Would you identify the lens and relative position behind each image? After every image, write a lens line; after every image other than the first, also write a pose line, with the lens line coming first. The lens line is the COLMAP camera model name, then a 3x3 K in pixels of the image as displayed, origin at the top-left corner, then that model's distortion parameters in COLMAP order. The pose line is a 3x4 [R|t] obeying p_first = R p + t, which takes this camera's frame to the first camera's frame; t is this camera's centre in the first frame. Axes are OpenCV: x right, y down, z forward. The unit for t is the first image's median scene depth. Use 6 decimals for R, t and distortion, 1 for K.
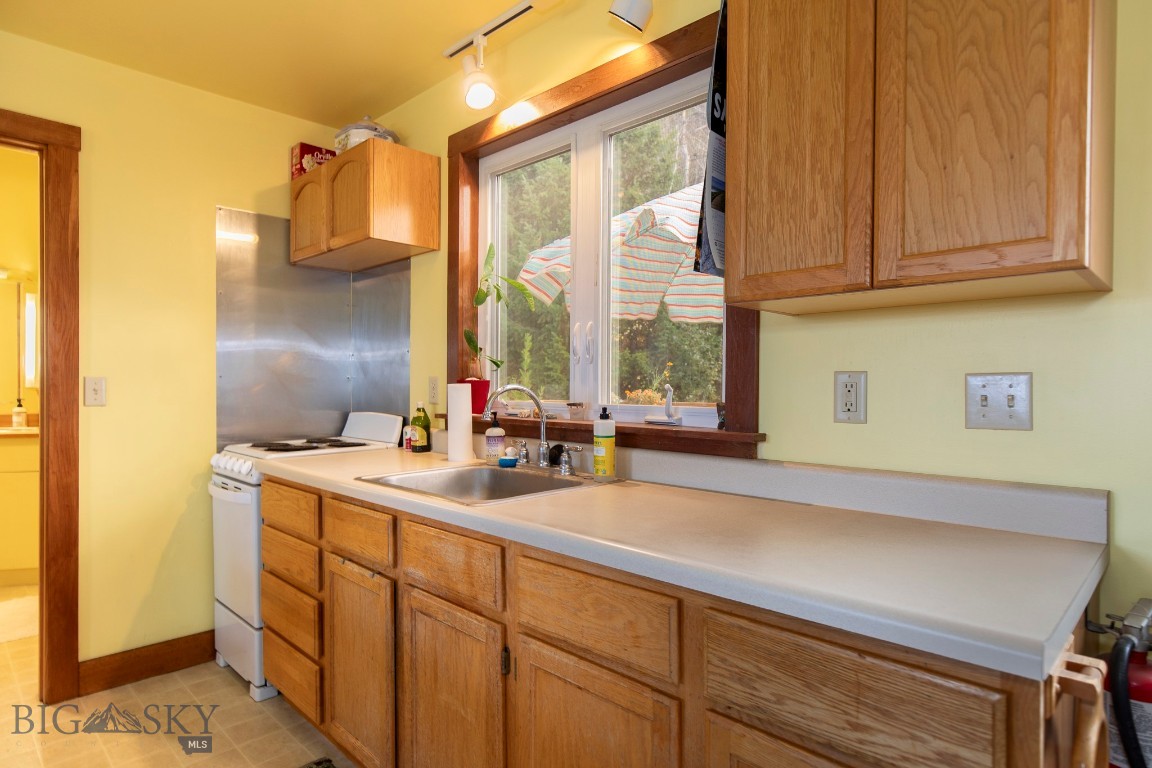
lens RADIAL K [[636.1, 0, 579.2], [0, 636.1, 385.7], [0, 0, 1]] dist [0.000479, -0.000477]
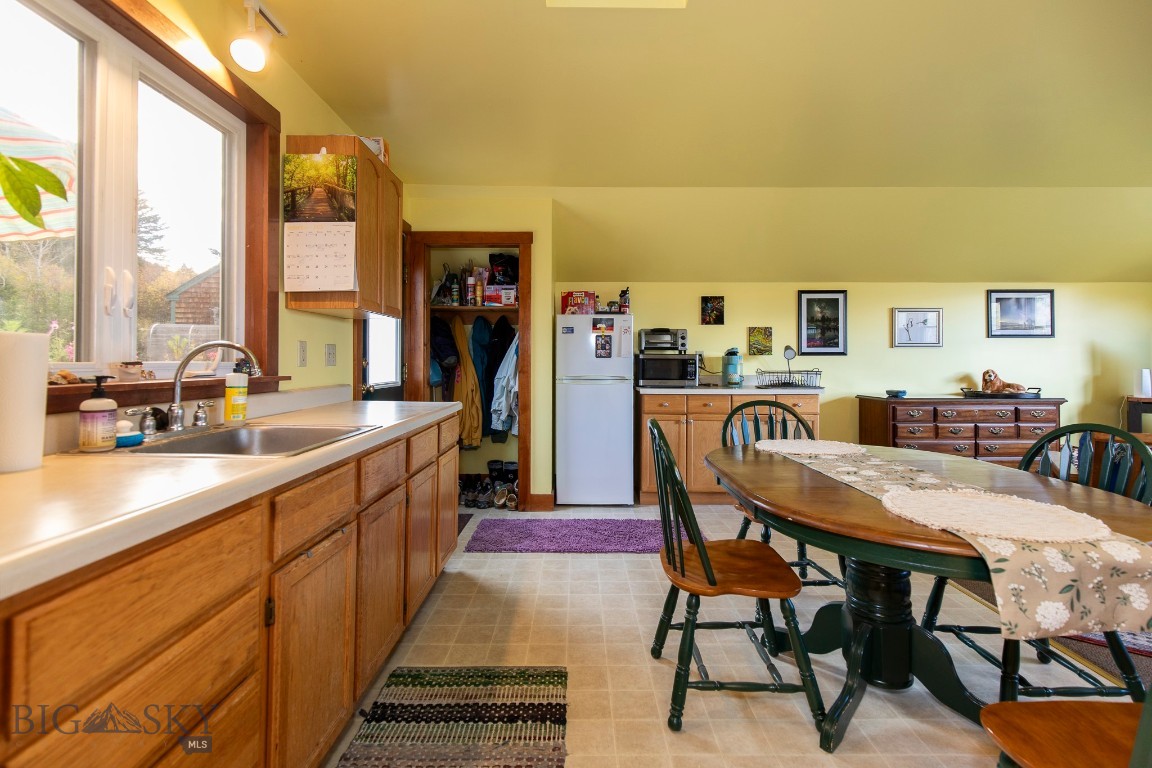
lens RADIAL K [[528.9, 0, 579.9], [0, 528.9, 390.1], [0, 0, 1]] dist [0.008417, 0.001130]
pose [[-0.697875, -0.043357, 0.714906, -0.999839], [-0.002997, 0.998334, 0.057621, 0.025271], [-0.716213, 0.038070, -0.696843, 1.145643]]
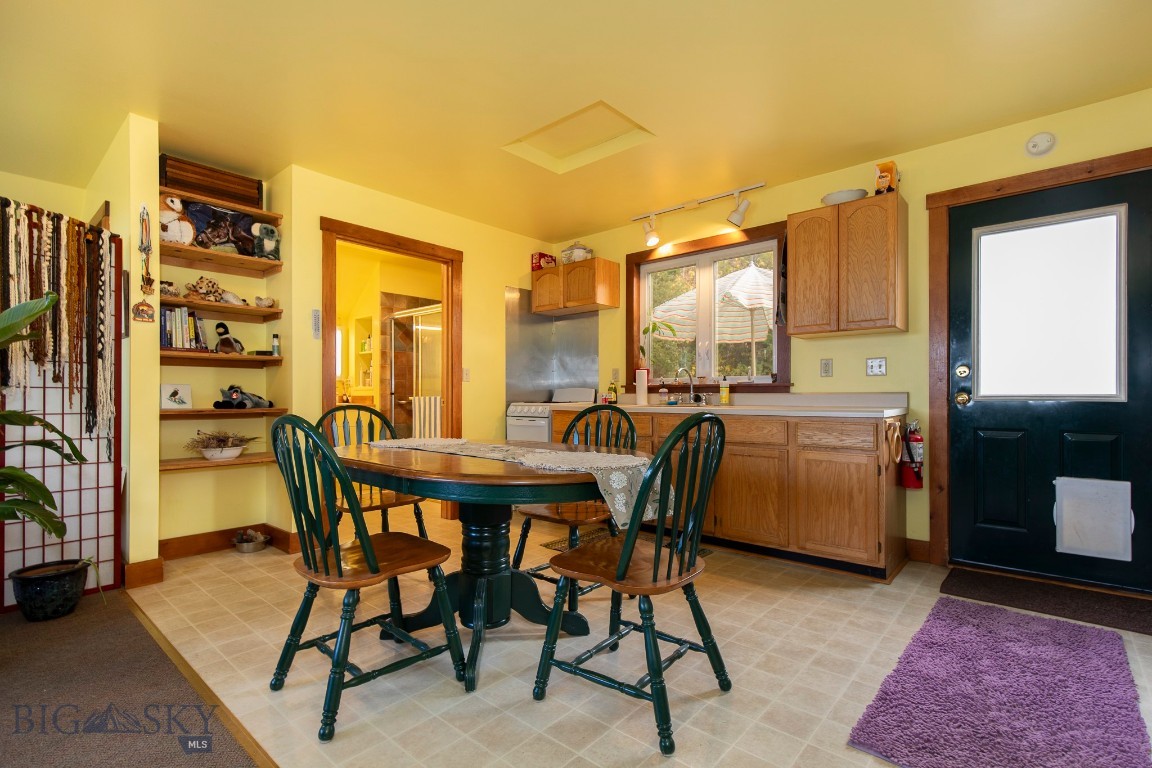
lens RADIAL K [[528.9, 0, 579.9], [0, 528.9, 390.1], [0, 0, 1]] dist [0.008417, 0.001130]
pose [[0.998319, -0.005197, 0.057728, -0.596020], [0.005953, 0.999899, -0.012917, 0.103879], [-0.057655, 0.013239, 0.998249, -0.955497]]
